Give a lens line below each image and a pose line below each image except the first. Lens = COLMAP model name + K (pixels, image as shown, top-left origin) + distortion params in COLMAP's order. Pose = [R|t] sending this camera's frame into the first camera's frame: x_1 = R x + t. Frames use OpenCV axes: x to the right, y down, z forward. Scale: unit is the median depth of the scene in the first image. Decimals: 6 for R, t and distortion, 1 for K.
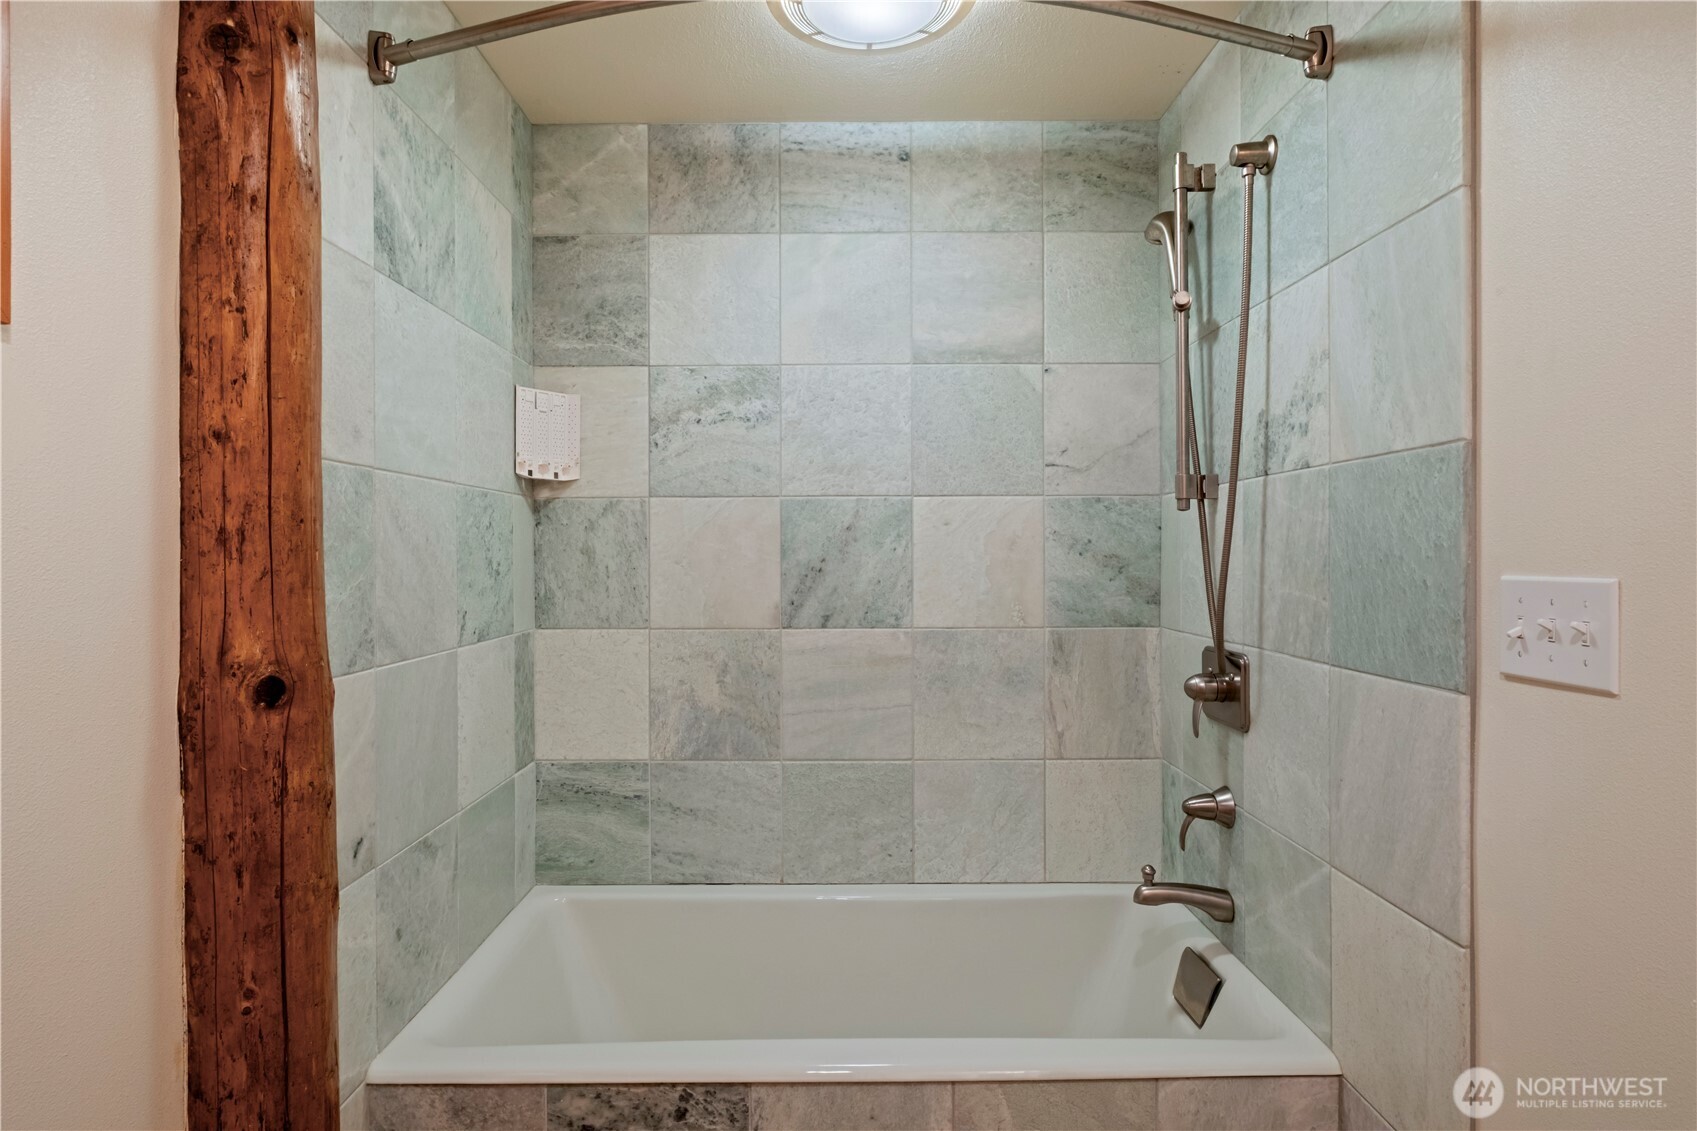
lens RADIAL K [[906.5, 0, 842.6], [0, 906.5, 562.0], [0, 0, 1]] dist [-0.001045, -0.000289]
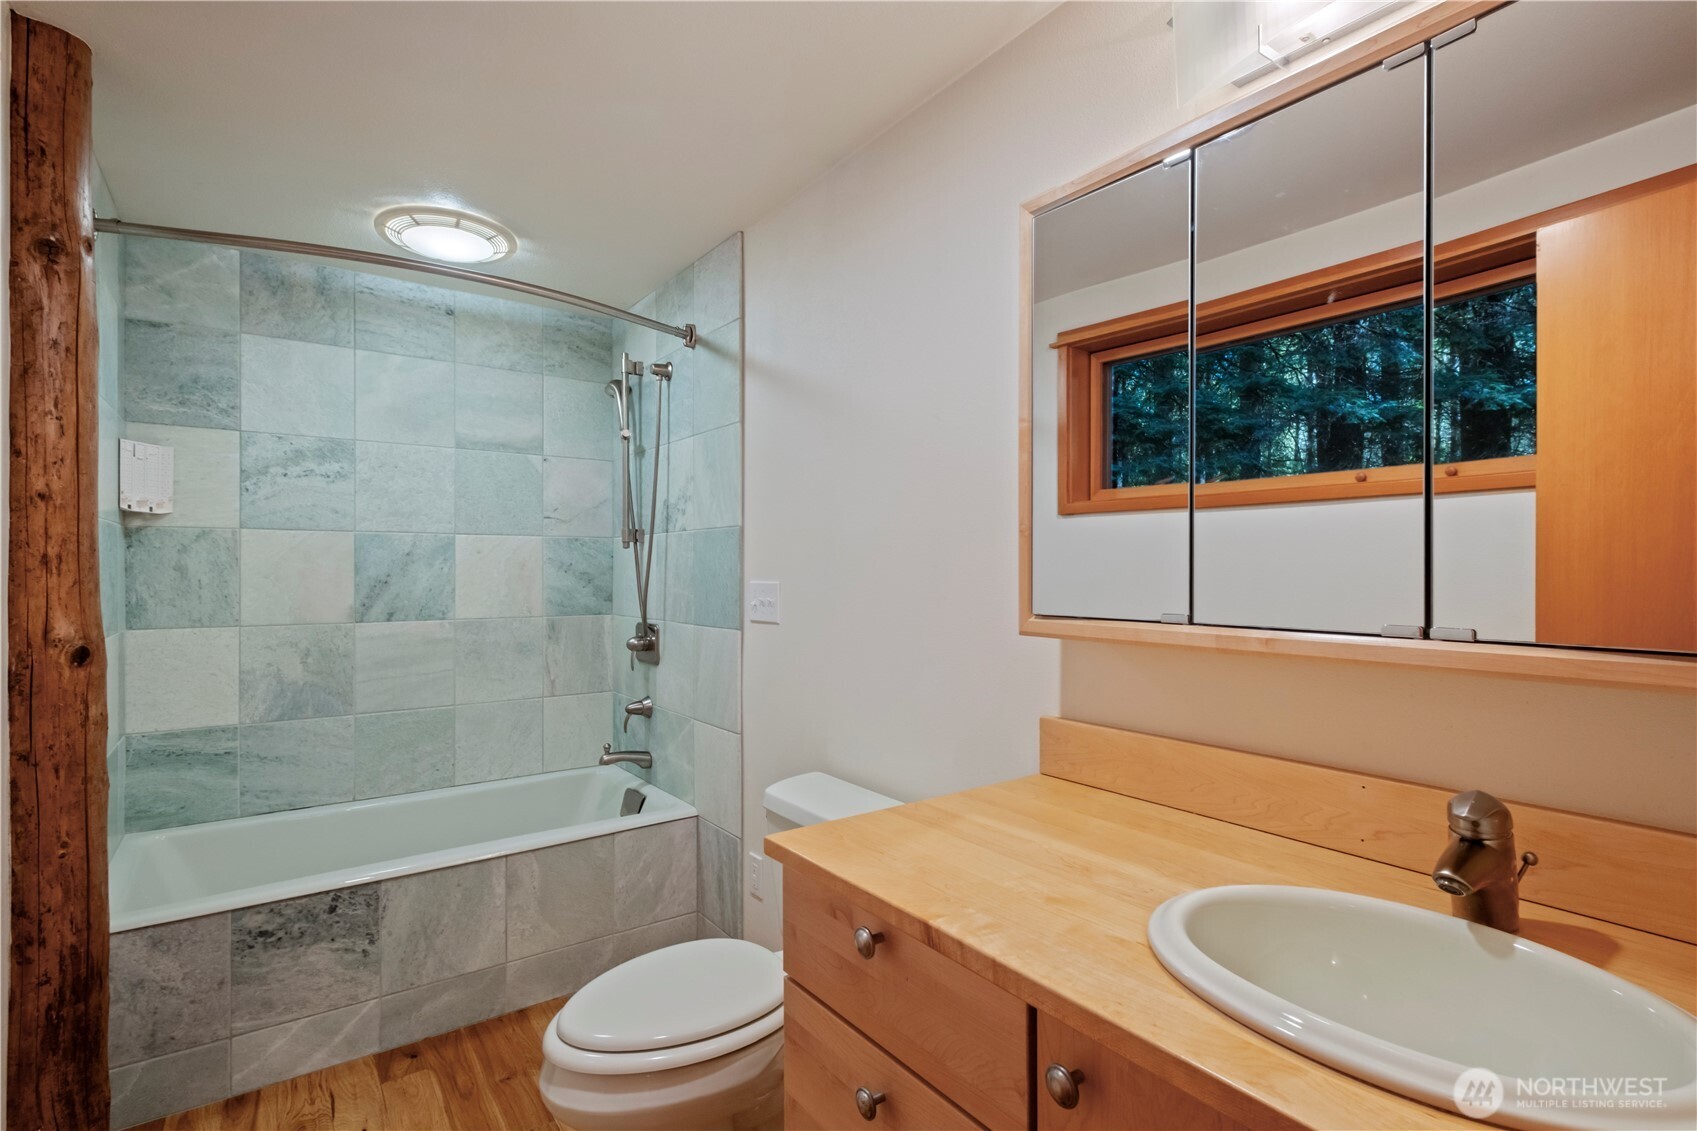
lens RADIAL K [[798.0, 0, 848.5], [0, 798.0, 565.5], [0, 0, 1]] dist [-0.001380, -0.000369]
pose [[0.803342, 0.008107, 0.595462, -0.193400], [0.001416, 0.999879, -0.015522, 0.003016], [-0.595516, 0.013313, 0.803233, -0.488209]]
